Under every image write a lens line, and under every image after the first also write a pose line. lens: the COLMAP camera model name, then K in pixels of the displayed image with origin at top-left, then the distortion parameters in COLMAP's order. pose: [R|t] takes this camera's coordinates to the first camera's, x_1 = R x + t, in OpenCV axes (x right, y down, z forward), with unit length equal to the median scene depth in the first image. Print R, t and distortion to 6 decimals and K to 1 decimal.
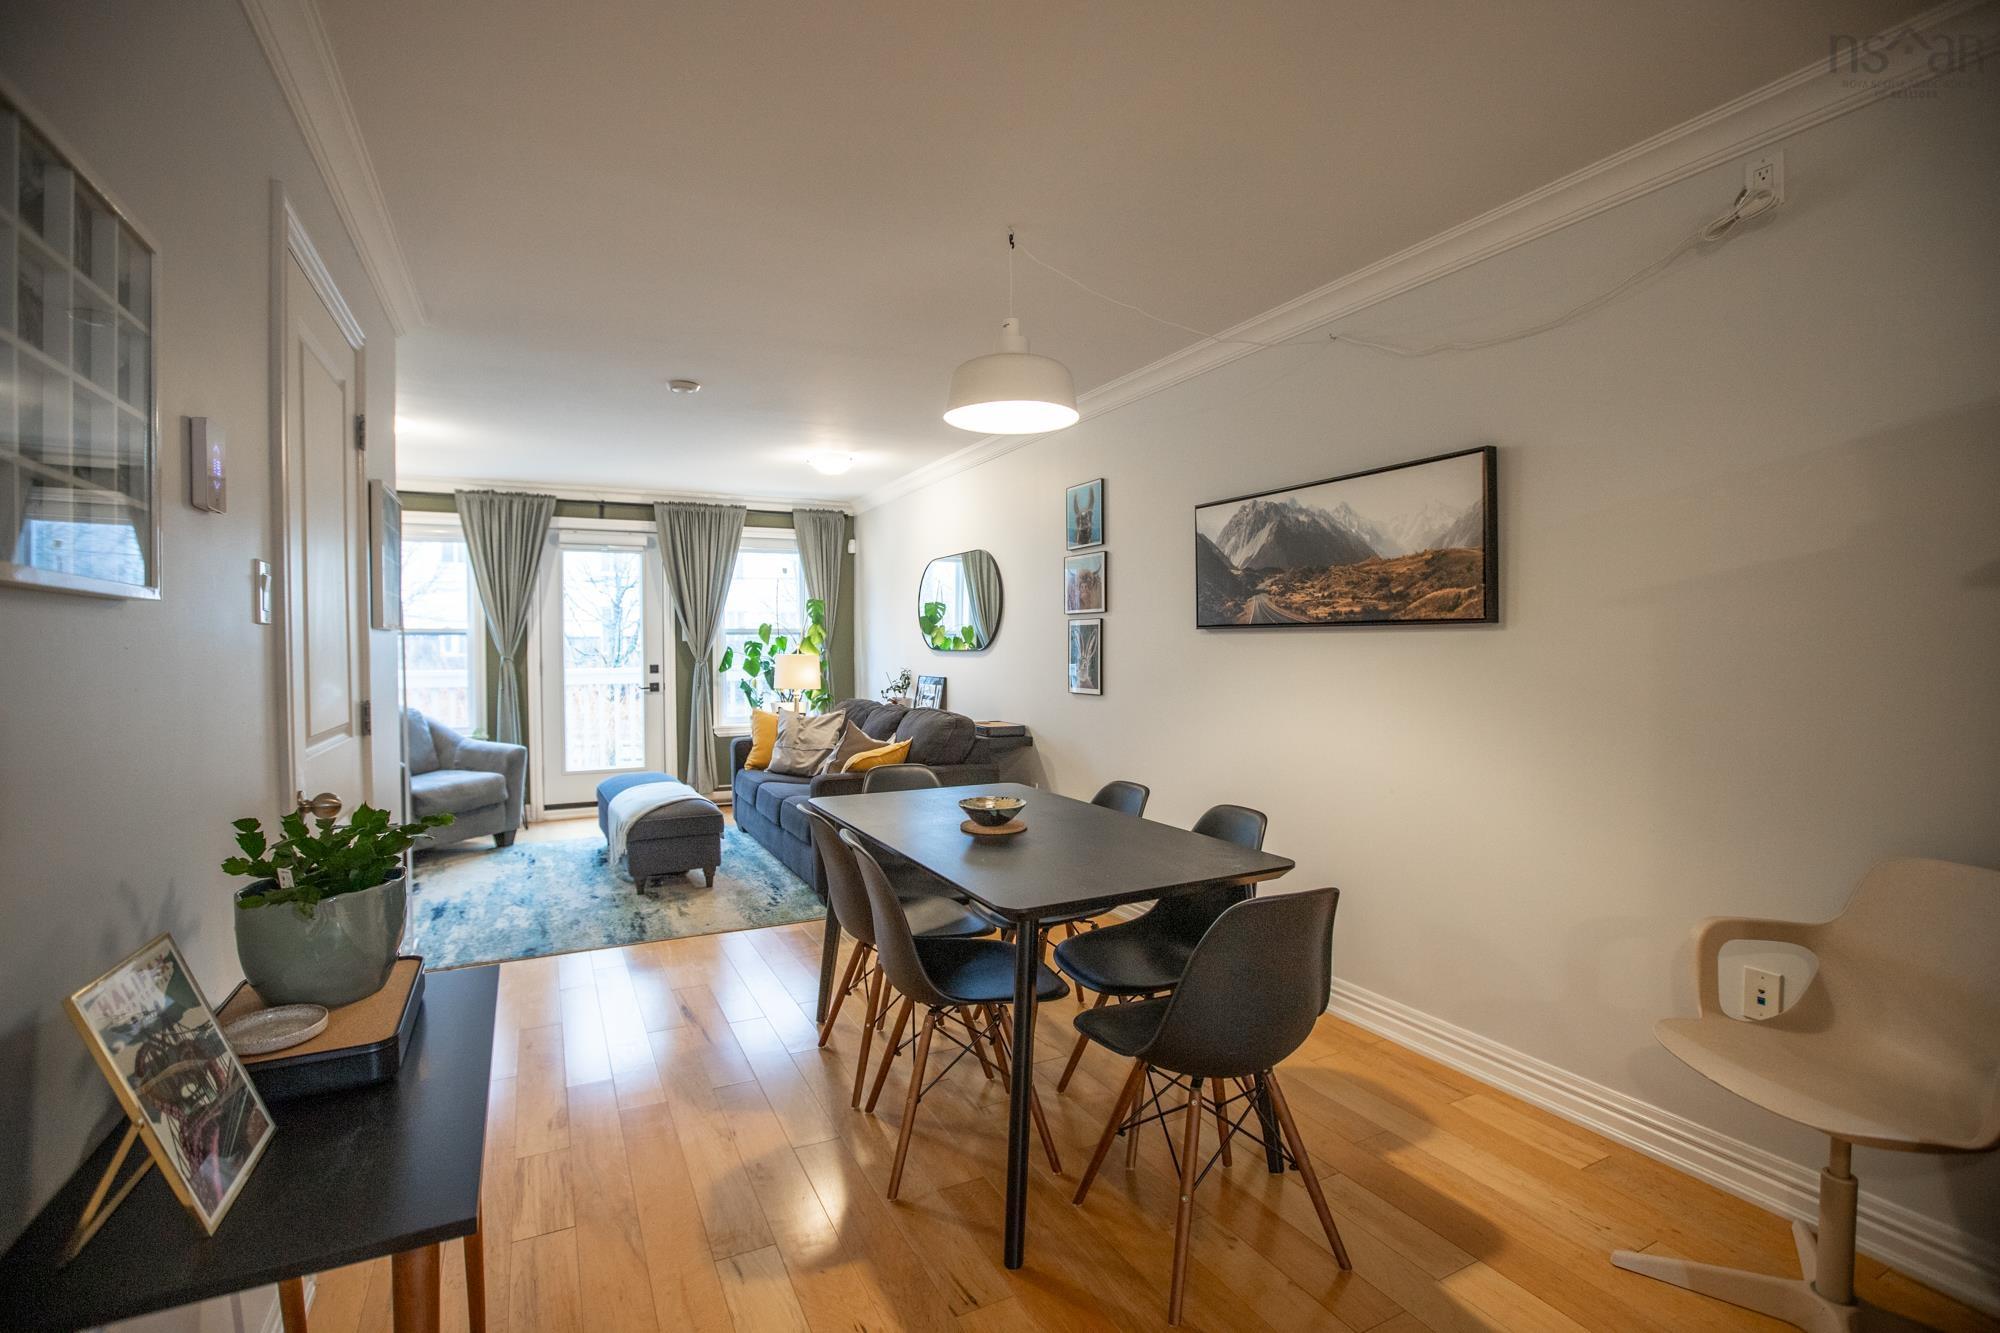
lens RADIAL K [[916.1, 0, 979.6], [0, 916.1, 662.4], [0, 0, 1]] dist [-0.037936, 0.002865]
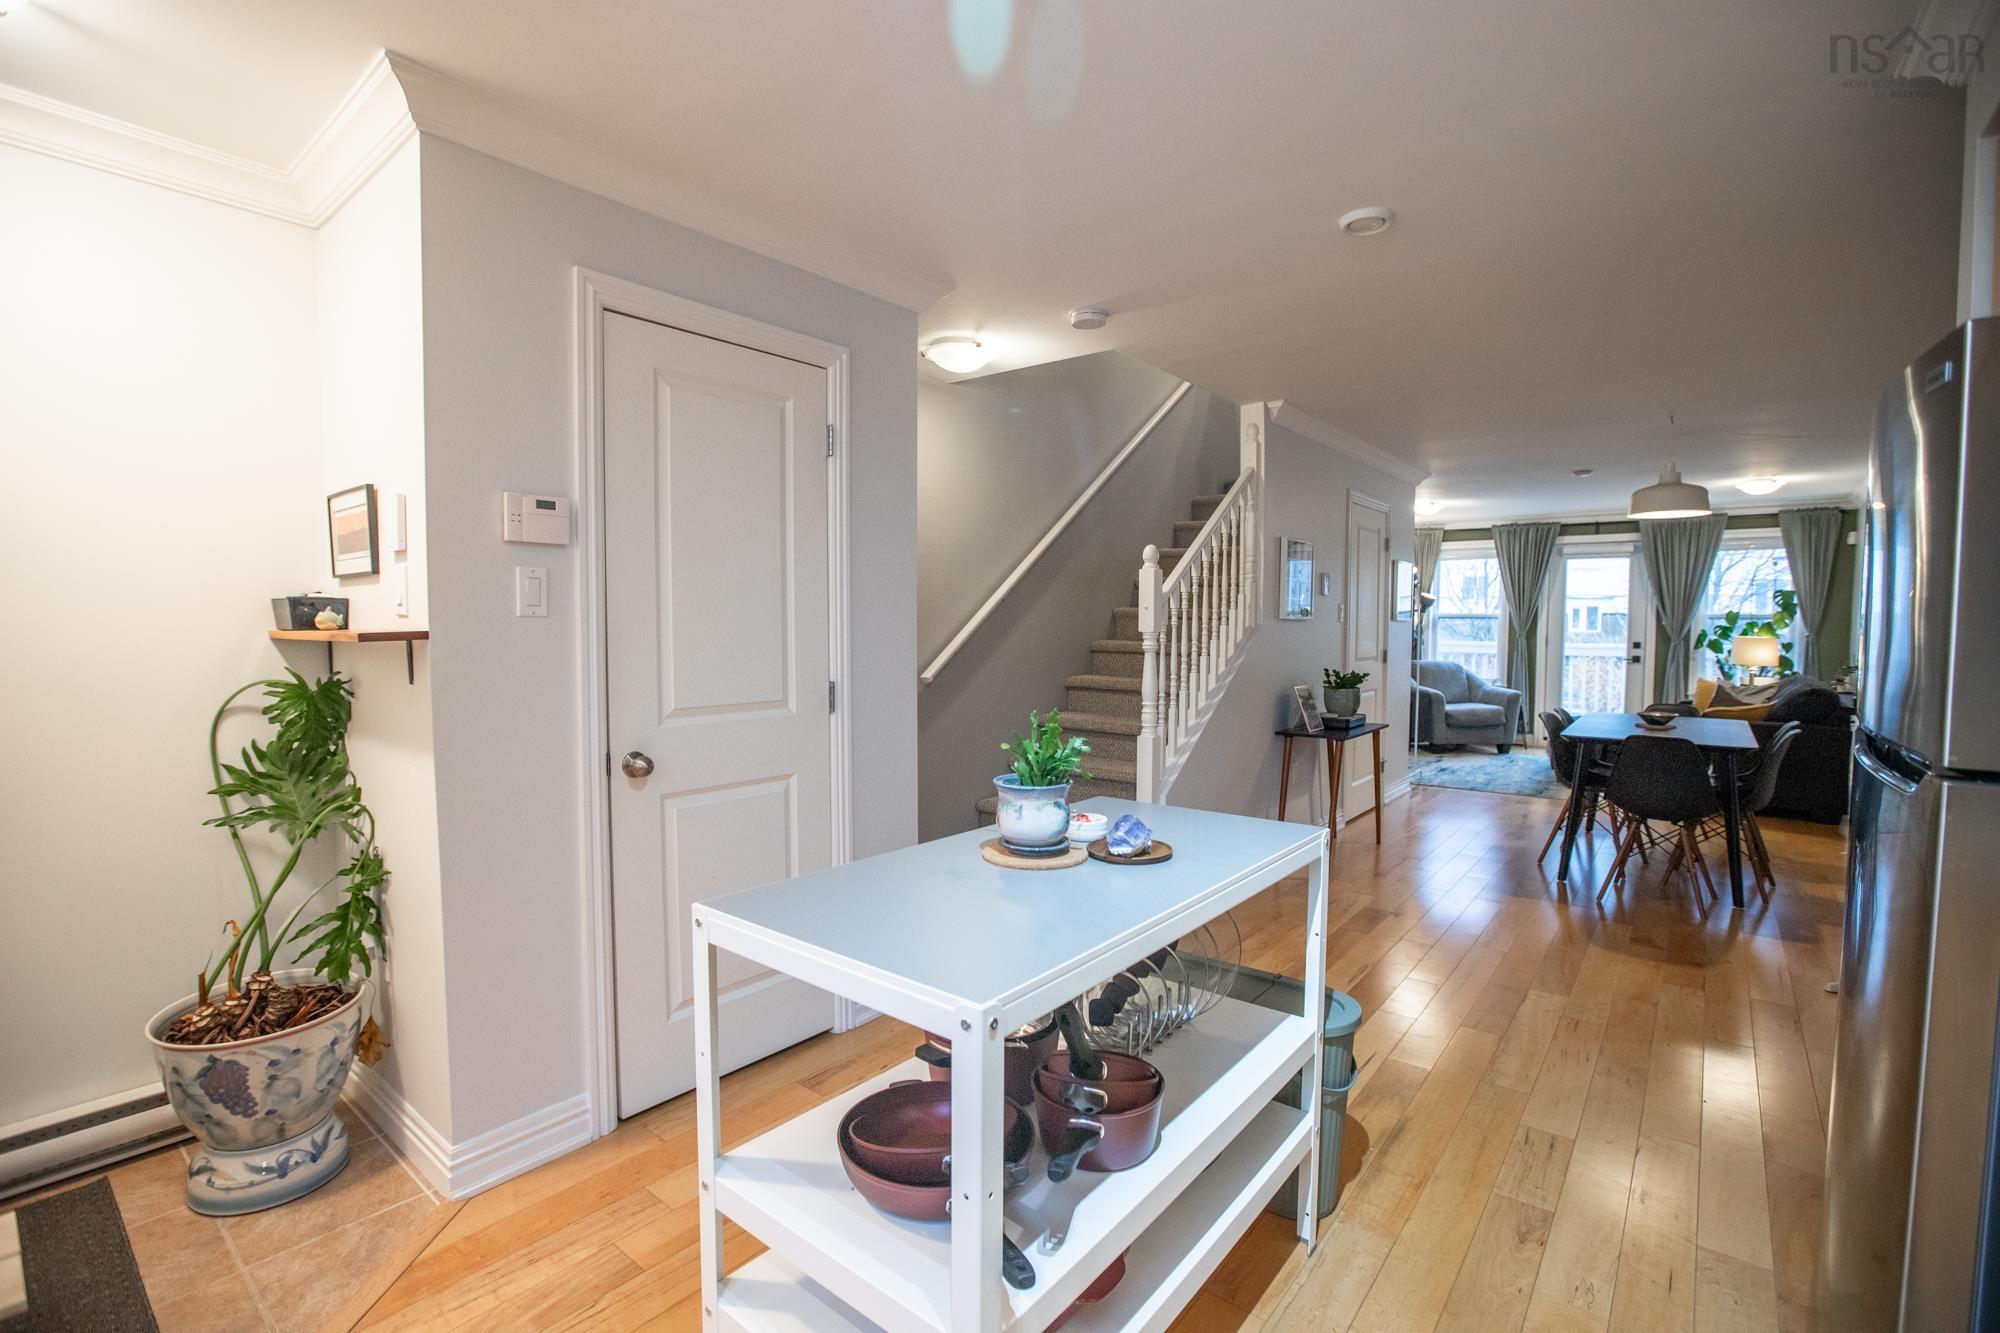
lens RADIAL K [[916.1, 0, 965.1], [0, 916.1, 657.4], [0, 0, 1]] dist [-0.037936, 0.002865]
pose [[0.406913, 0.042957, -0.912457, 0.442341], [-0.023718, 0.999054, 0.036456, 0.000250], [0.913159, 0.006807, 0.407546, -0.421463]]
